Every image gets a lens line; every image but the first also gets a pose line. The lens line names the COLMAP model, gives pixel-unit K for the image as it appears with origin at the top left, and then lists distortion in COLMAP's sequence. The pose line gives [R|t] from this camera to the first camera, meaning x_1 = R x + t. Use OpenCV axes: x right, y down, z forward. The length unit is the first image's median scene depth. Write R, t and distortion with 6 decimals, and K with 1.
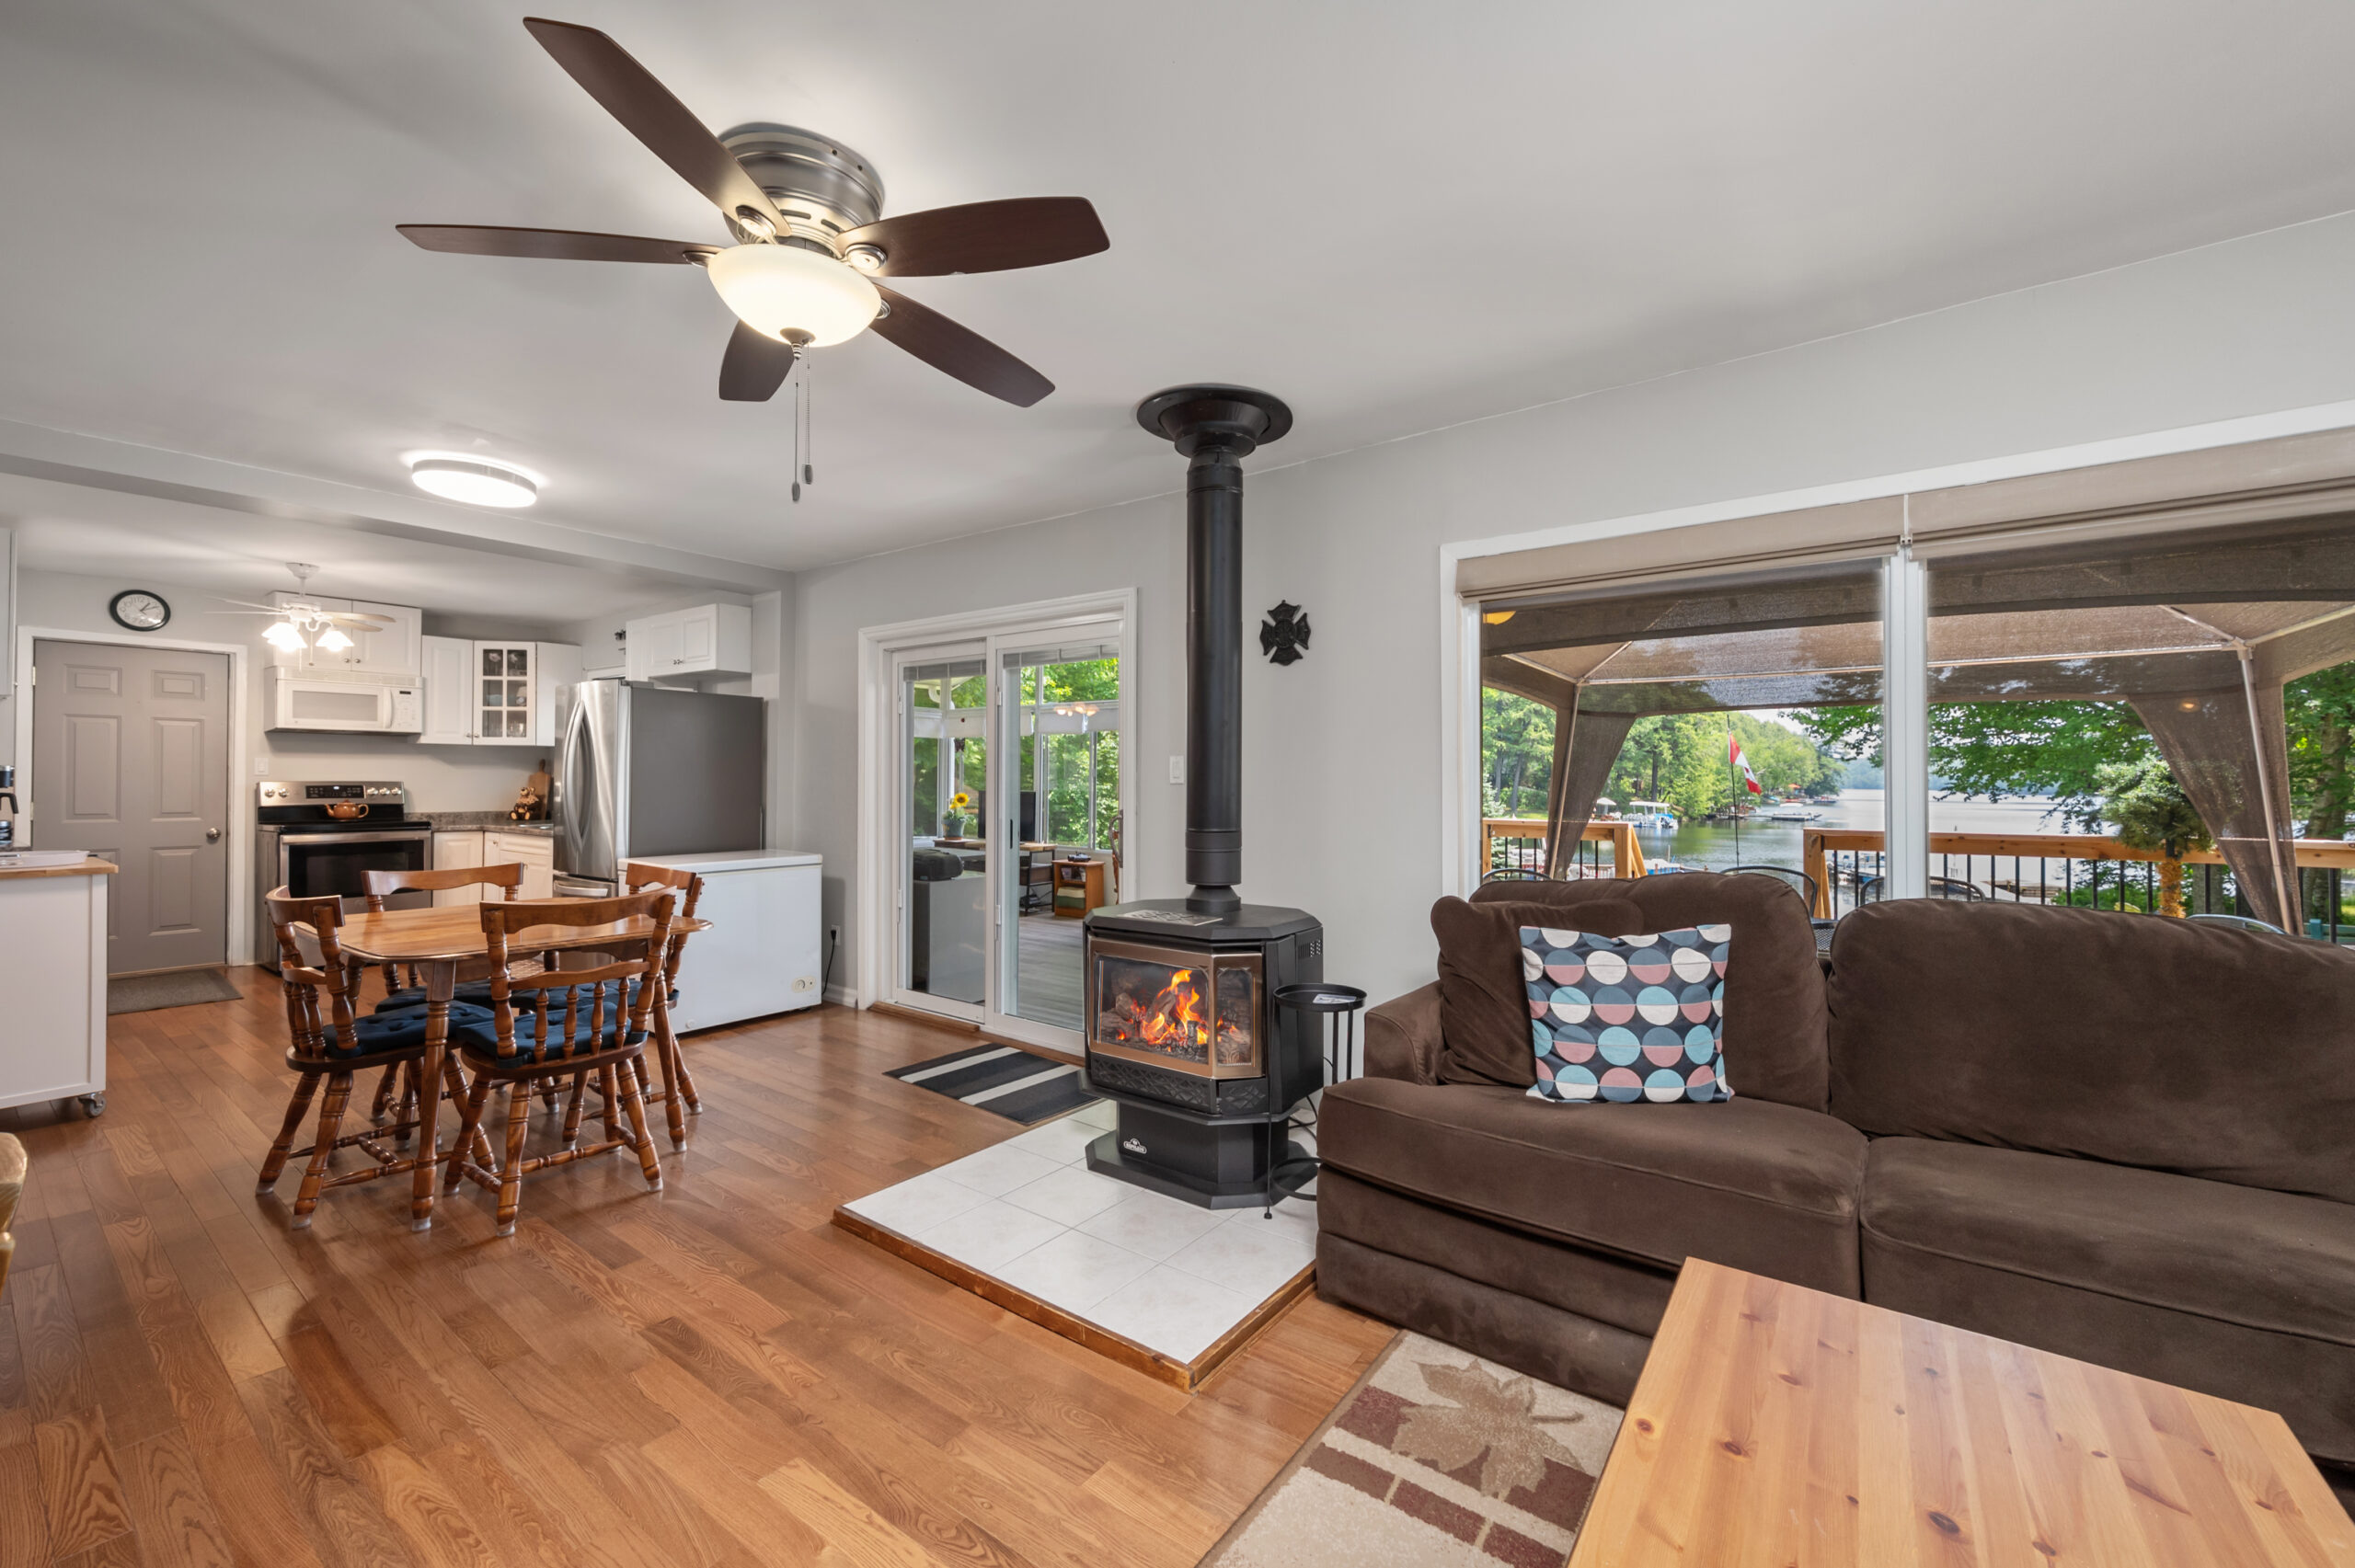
lens RADIAL K [[946.5, 0, 1185.2], [0, 946.5, 780.9], [0, 0, 1]] dist [-0.000864, -0.000076]
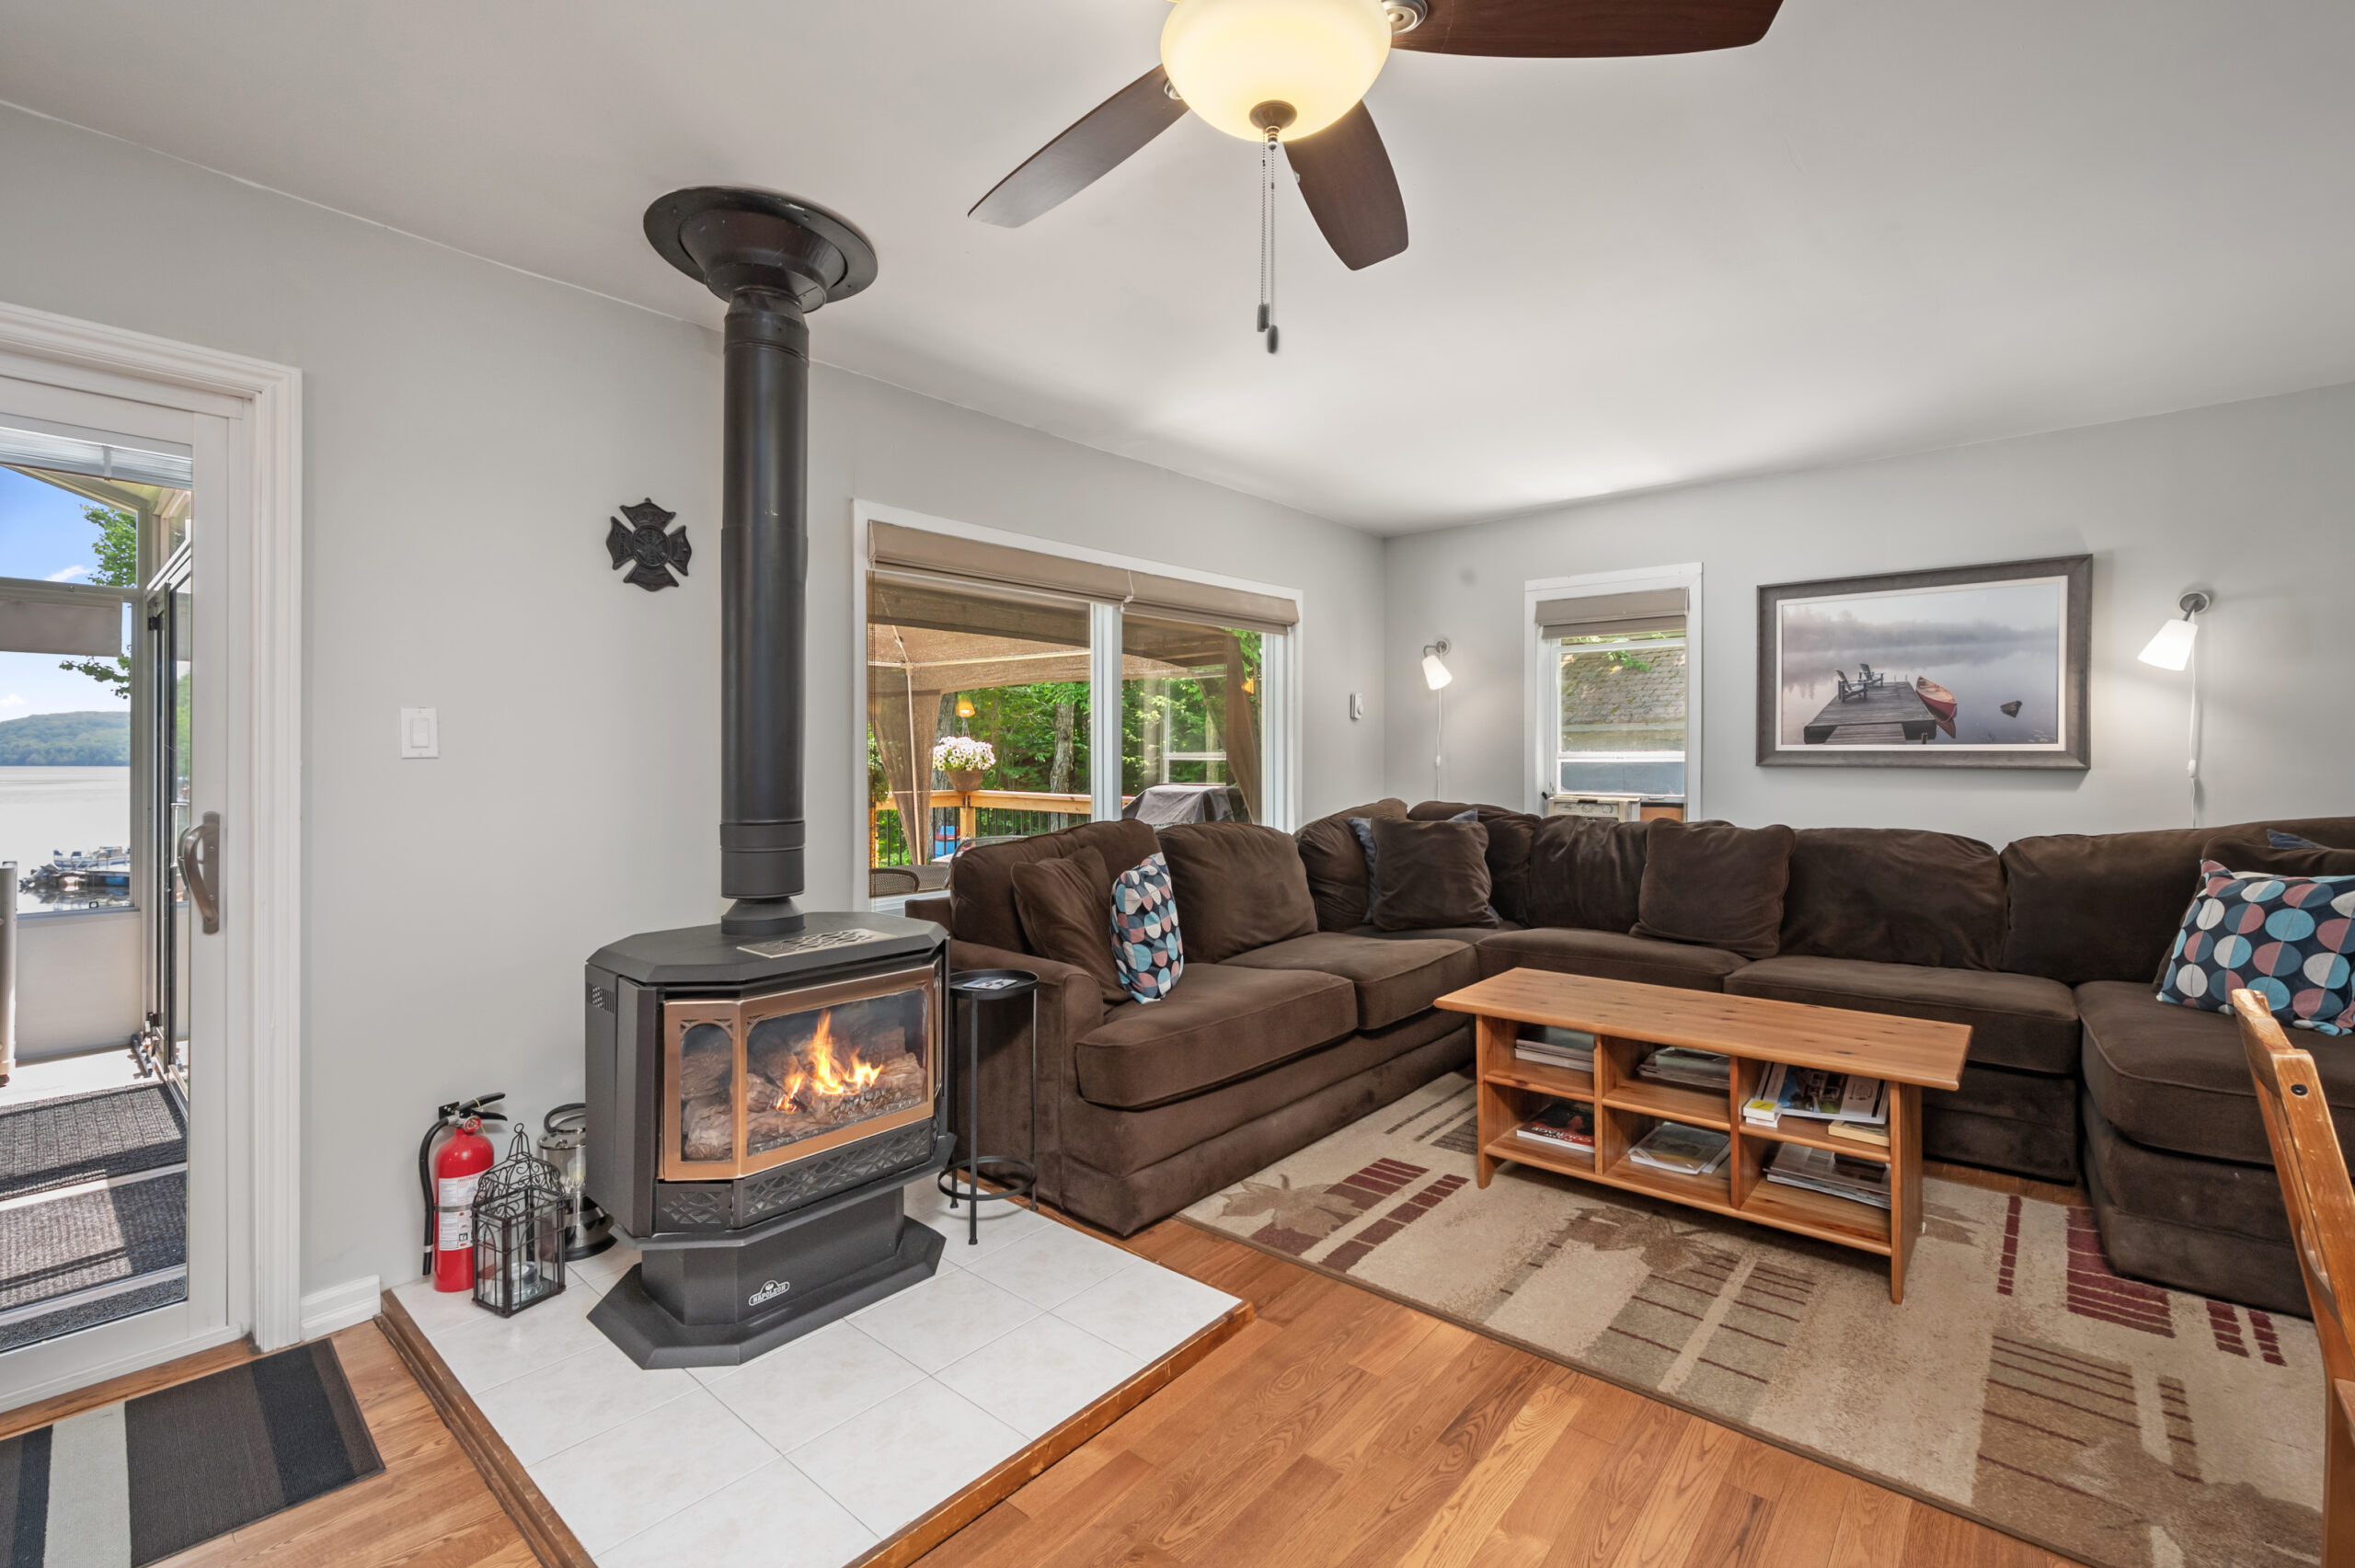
lens RADIAL K [[1016.7, 0, 1184.8], [0, 1016.7, 762.5], [0, 0, 1]] dist [0.001924, 0.000133]
pose [[0.069371, -0.005944, 0.997573, -0.367354], [-0.001790, 0.999980, 0.006083, 0.001171], [-0.997589, -0.002208, 0.069359, 0.316969]]
